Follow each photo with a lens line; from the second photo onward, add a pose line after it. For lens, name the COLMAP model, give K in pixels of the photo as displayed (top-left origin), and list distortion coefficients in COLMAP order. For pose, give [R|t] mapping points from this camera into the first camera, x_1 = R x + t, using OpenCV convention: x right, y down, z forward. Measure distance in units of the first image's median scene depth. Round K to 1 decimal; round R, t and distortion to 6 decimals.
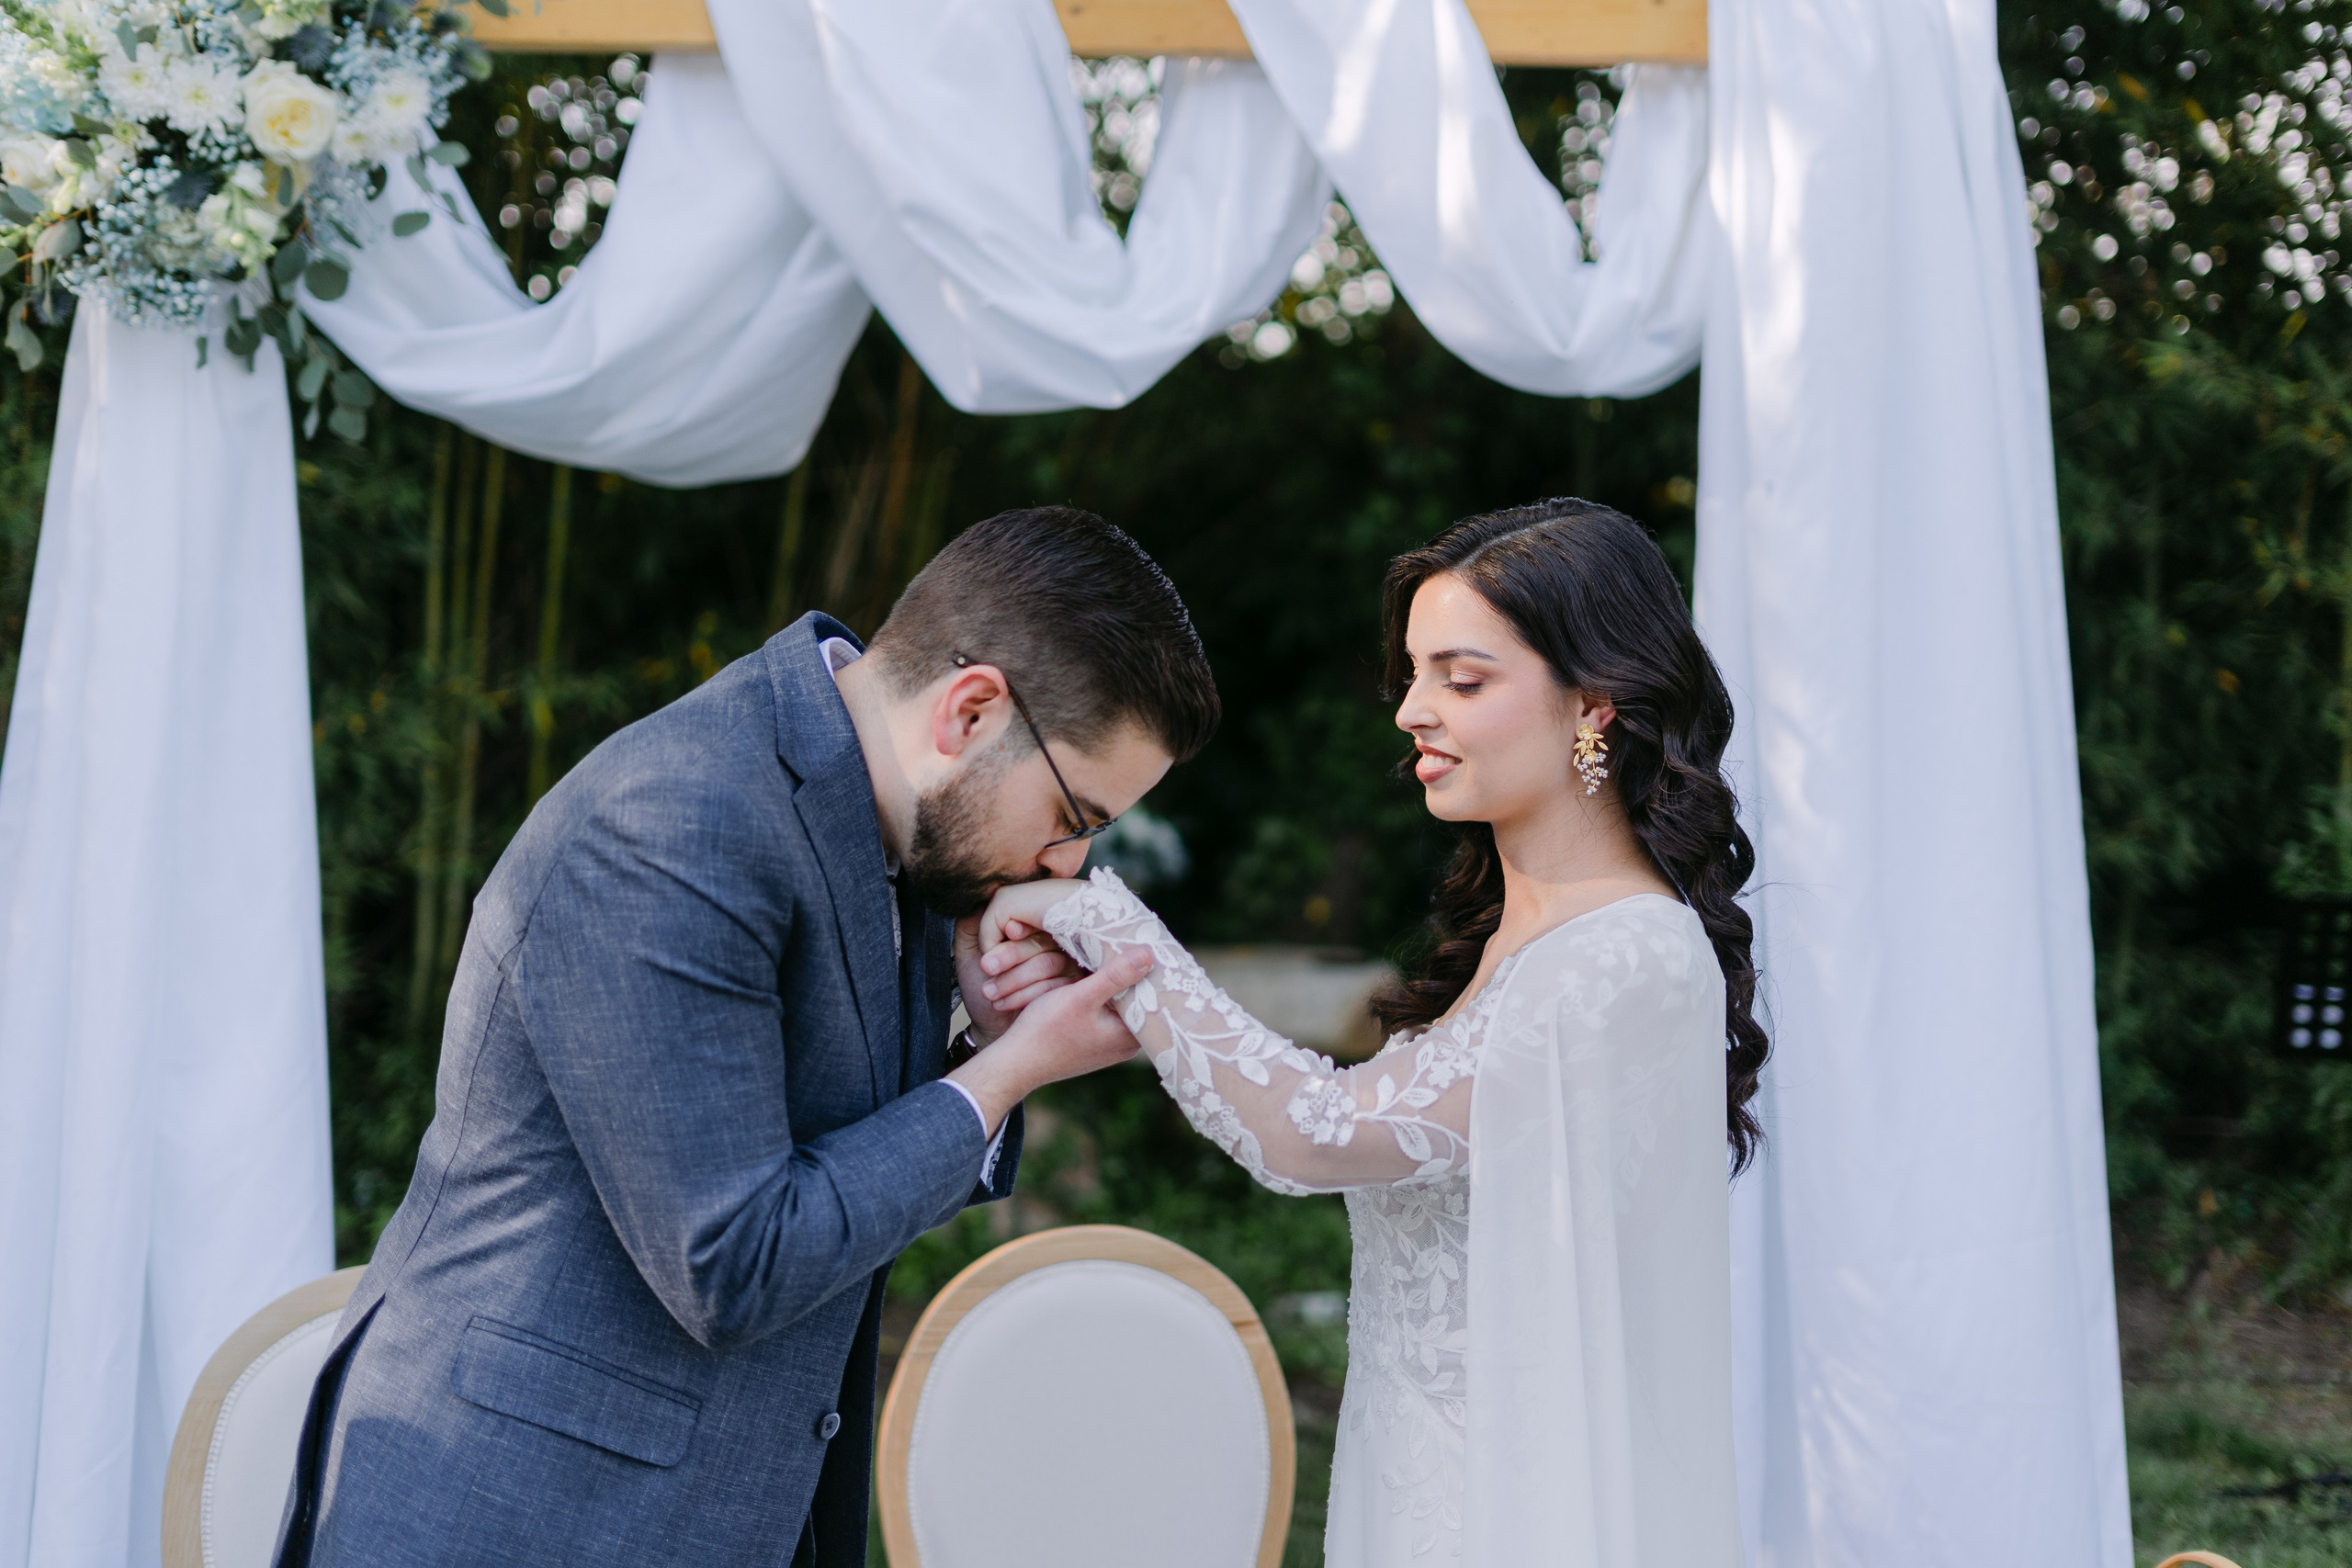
lens RADIAL K [[3391.0, 0, 1176.5], [0, 3391.0, 785.3], [0, 0, 1]] dist [-0.015217, 0.000000]
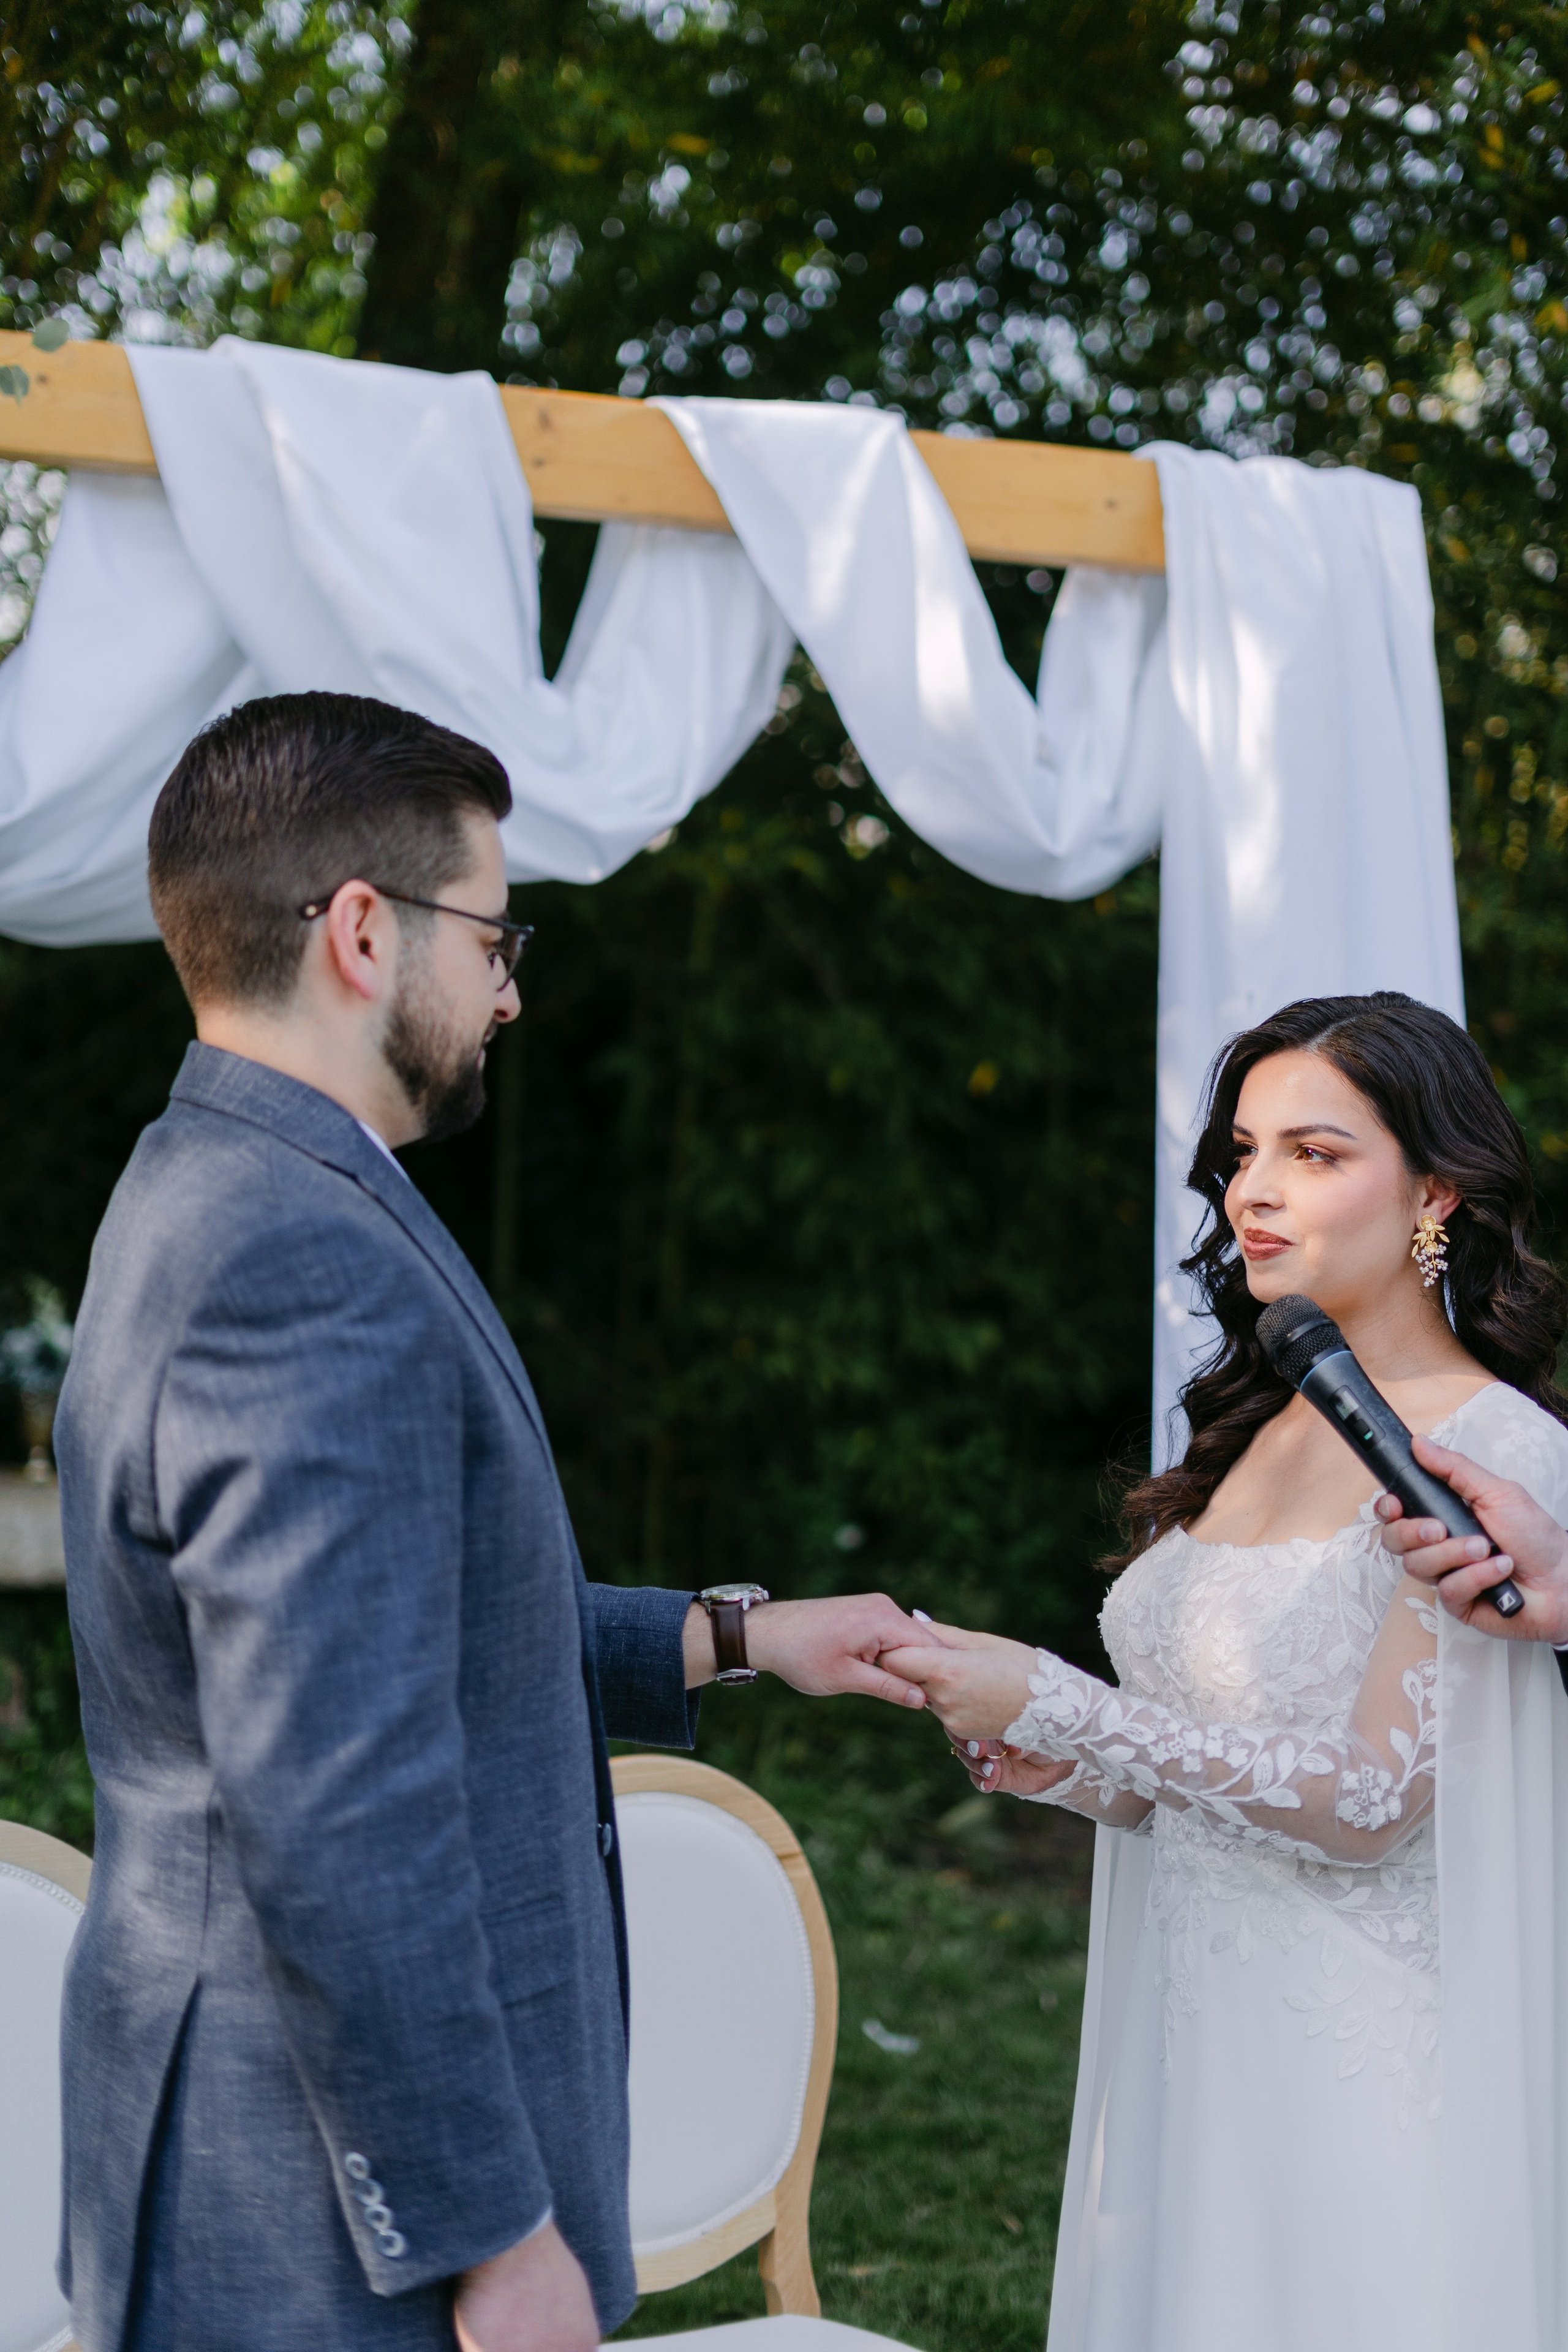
lens RADIAL K [[3391.3, 0, 783.8], [0, 3391.3, 1173.4], [0, 0, 1]] dist [-0.015217, 0.000000]
pose [[0.948468, 0.020231, 0.316227, -0.282793], [-0.006291, 0.998965, -0.045042, 0.011969], [-0.316811, 0.040731, 0.947614, 0.100811]]
